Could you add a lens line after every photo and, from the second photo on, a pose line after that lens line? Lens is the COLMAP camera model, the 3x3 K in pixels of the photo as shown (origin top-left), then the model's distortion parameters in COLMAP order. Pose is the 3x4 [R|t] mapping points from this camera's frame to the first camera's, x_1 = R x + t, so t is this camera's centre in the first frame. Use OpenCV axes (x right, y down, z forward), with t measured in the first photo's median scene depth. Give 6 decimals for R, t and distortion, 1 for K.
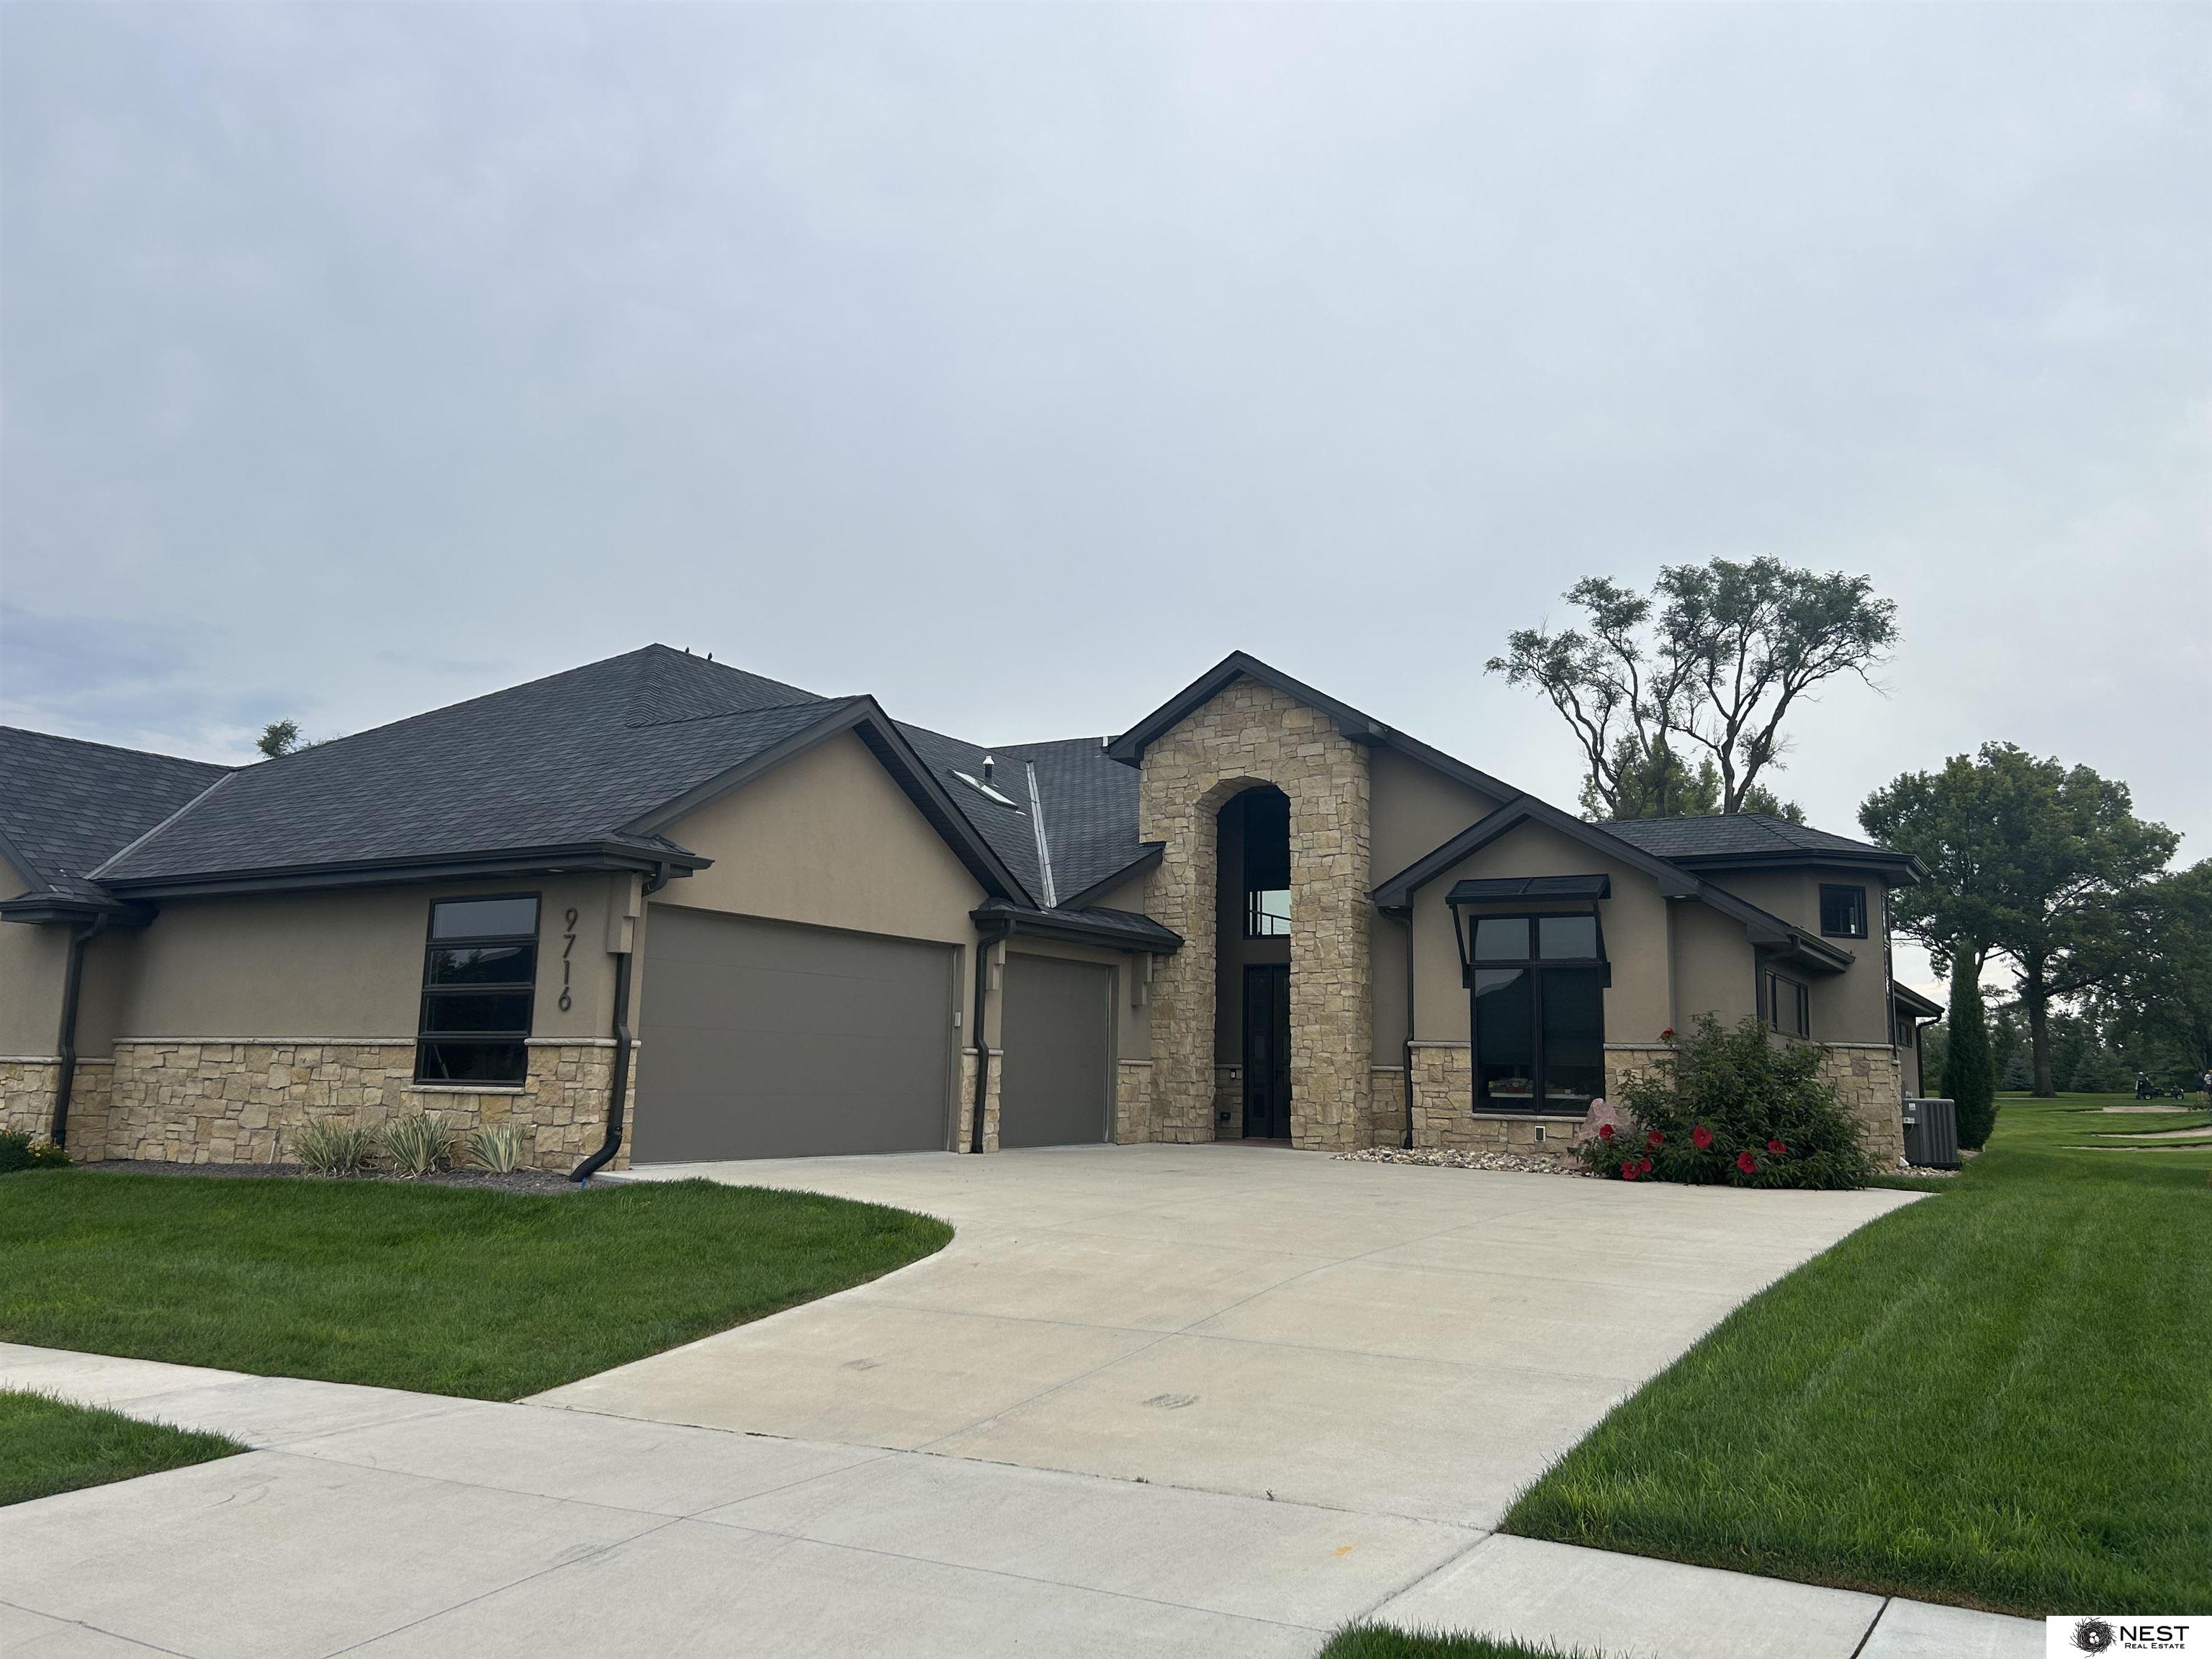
lens RADIAL K [[1692.9, 0, 1095.9], [0, 1692.9, 830.9], [0, 0, 1]] dist [0.042240, -0.013782]
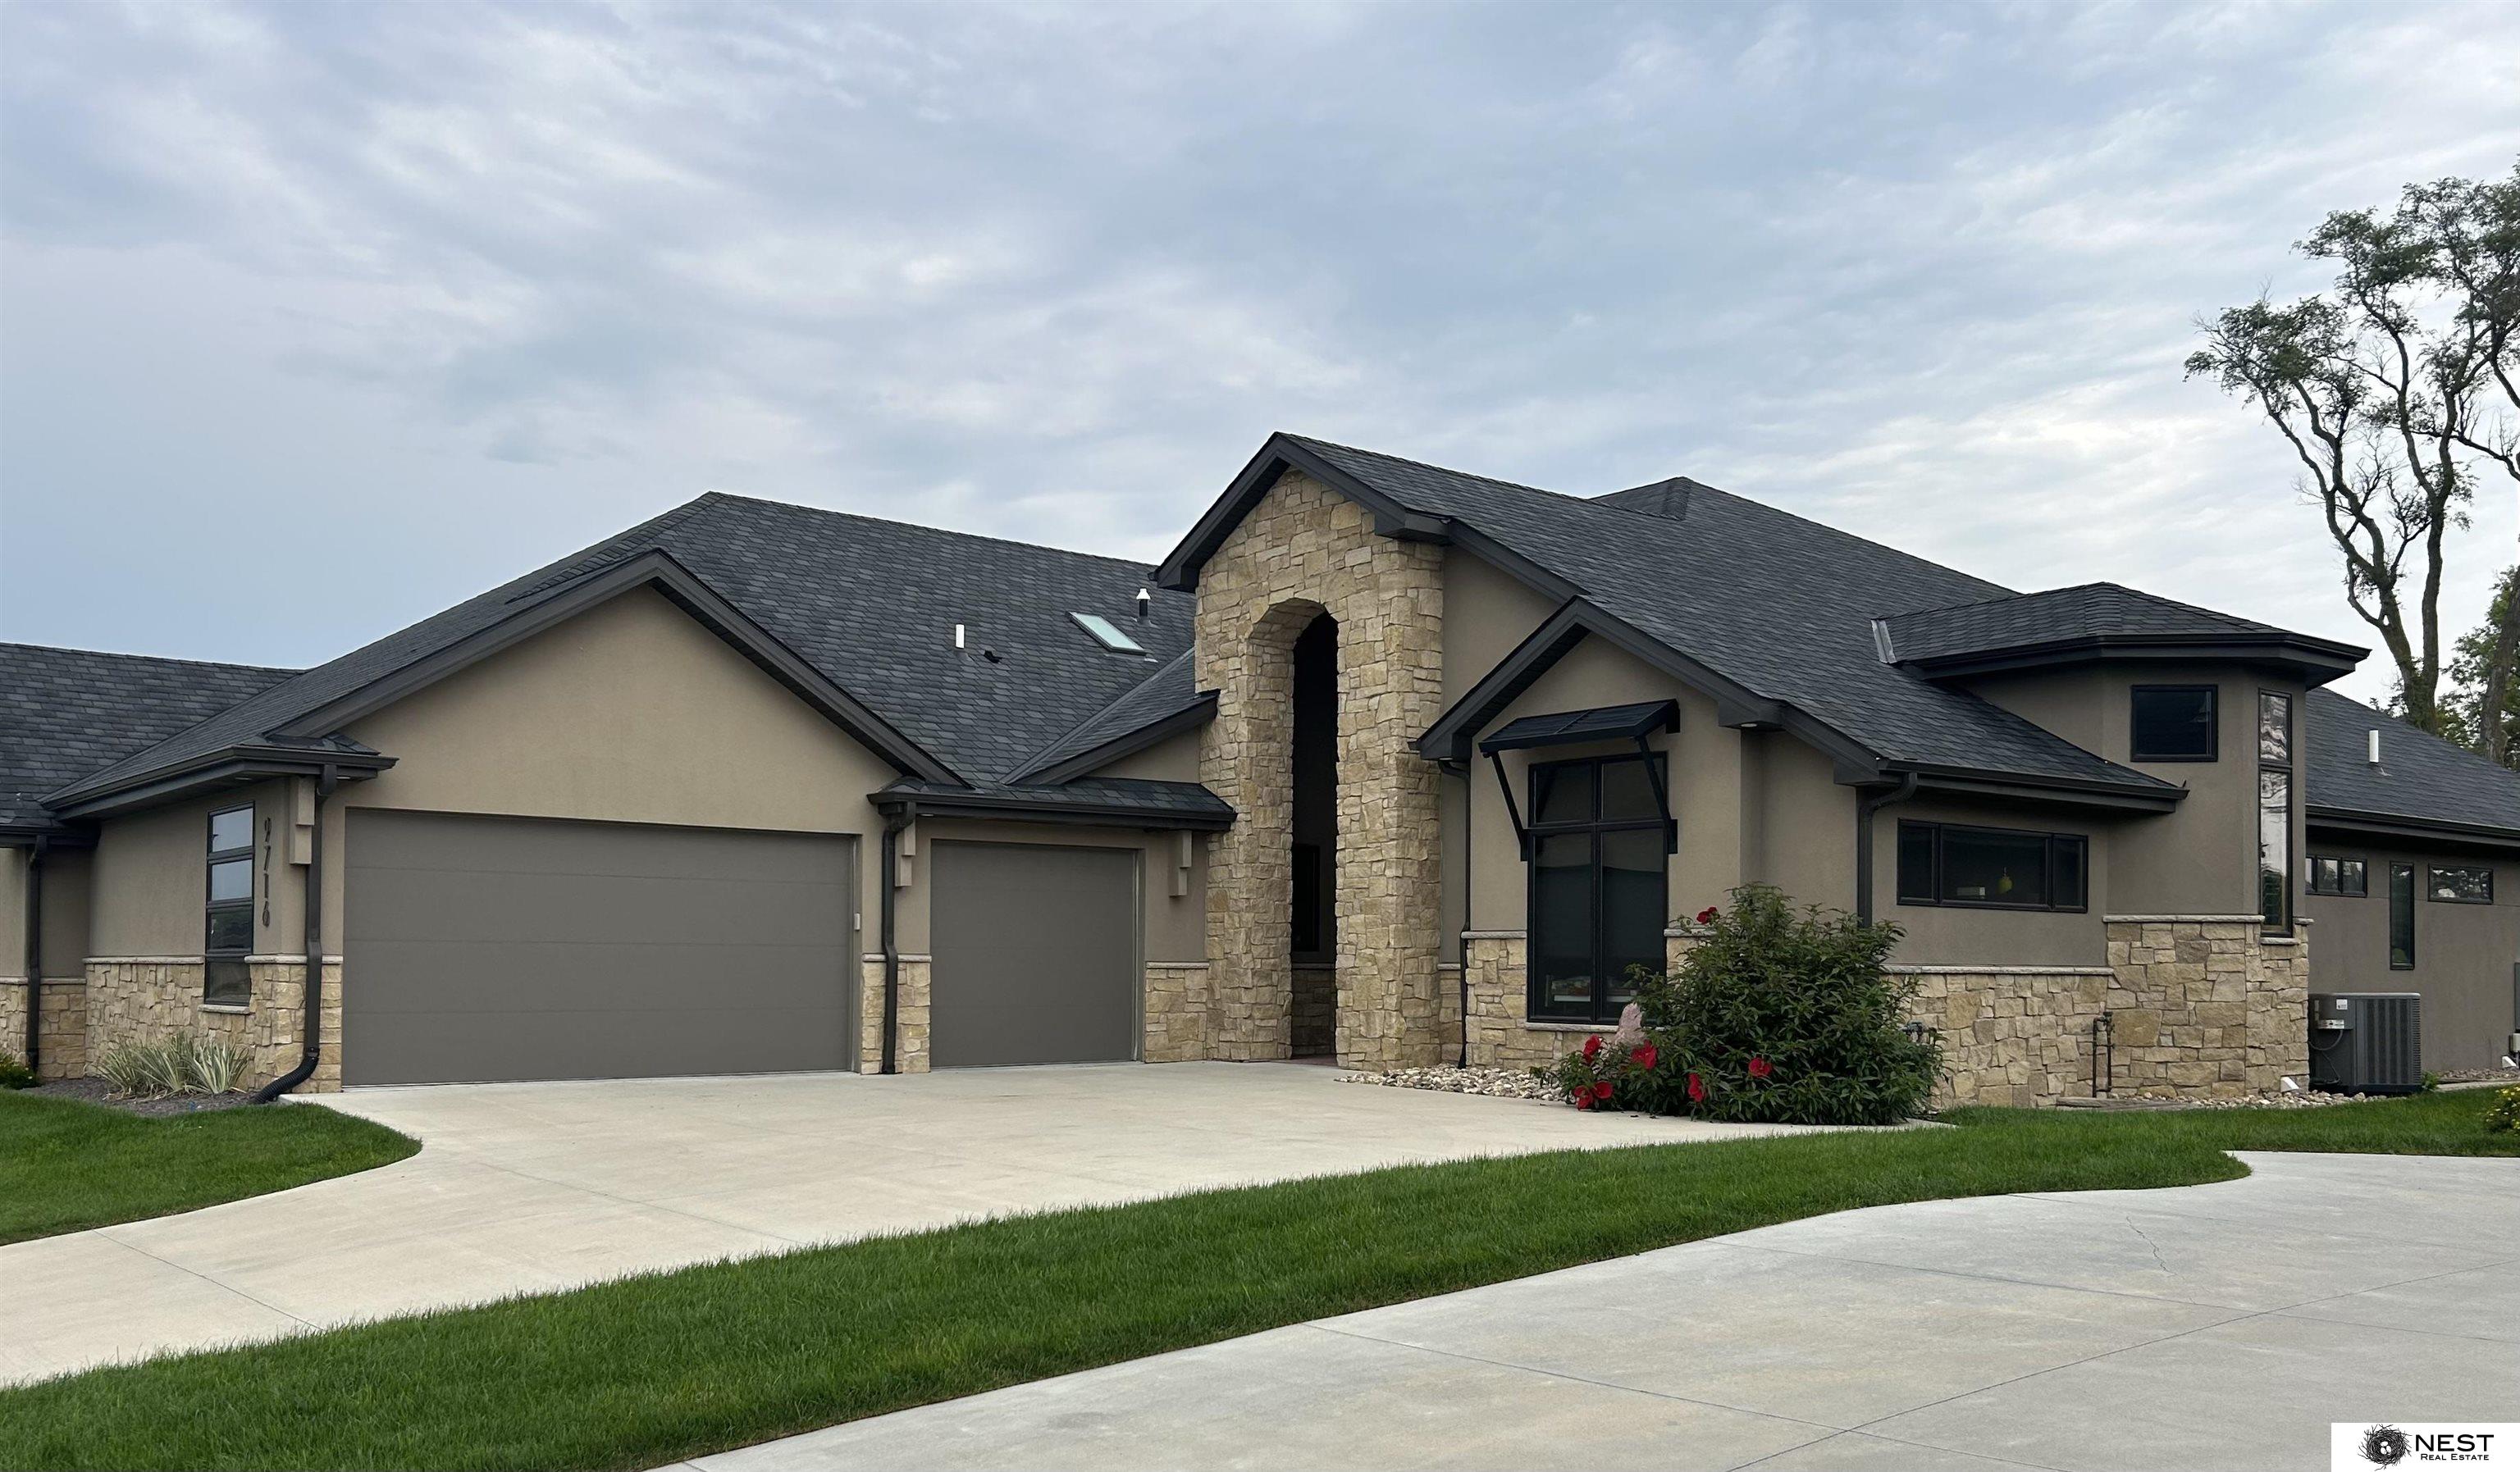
lens RADIAL K [[2095.9, 0, 1099.1], [0, 2095.9, 1022.3], [0, 0, 1]] dist [0.066823, -0.087248]
pose [[0.930037, -0.007918, -0.367380, 0.373479], [0.068572, 0.985946, 0.152343, 0.006895], [0.361011, -0.166877, 0.917509, 0.050788]]
